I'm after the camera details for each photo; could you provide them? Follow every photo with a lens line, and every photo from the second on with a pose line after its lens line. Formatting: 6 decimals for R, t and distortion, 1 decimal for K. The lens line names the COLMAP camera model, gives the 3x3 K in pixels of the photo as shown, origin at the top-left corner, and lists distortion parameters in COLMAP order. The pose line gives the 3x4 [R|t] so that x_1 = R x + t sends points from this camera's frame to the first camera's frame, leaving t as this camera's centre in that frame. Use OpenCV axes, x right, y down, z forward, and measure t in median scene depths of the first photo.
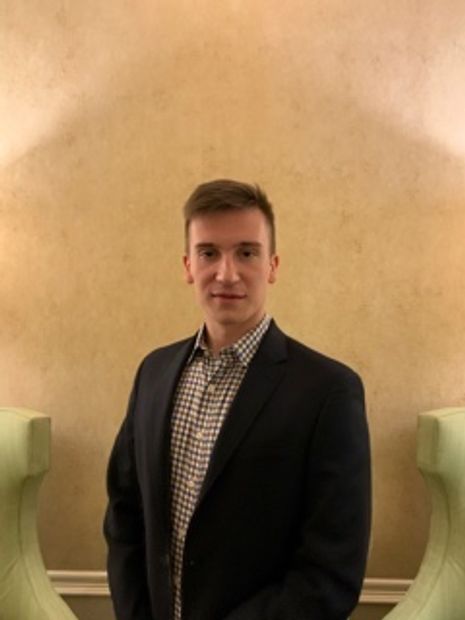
lens RADIAL K [[472.3, 0, 236.4], [0, 472.3, 306.0], [0, 0, 1]] dist [0.005355, -0.004410]
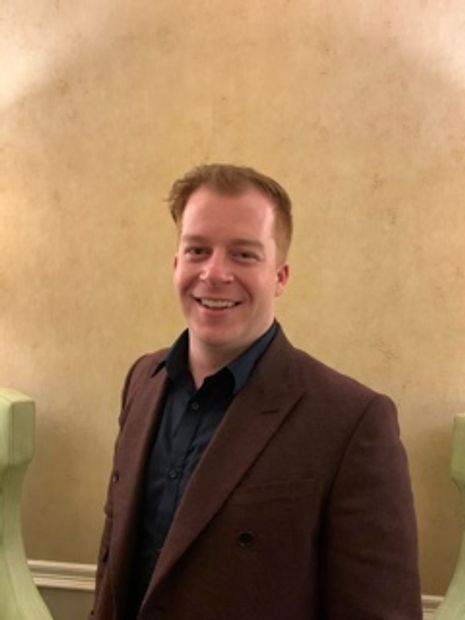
lens RADIAL K [[472.3, 0, 231.8], [0, 472.3, 304.6], [0, 0, 1]] dist [0.005355, -0.004410]
pose [[0.998113, 0.029851, -0.053663, 0.019655], [-0.027179, 0.998387, 0.049846, -0.001705], [0.055065, -0.048293, 0.997314, 0.121610]]
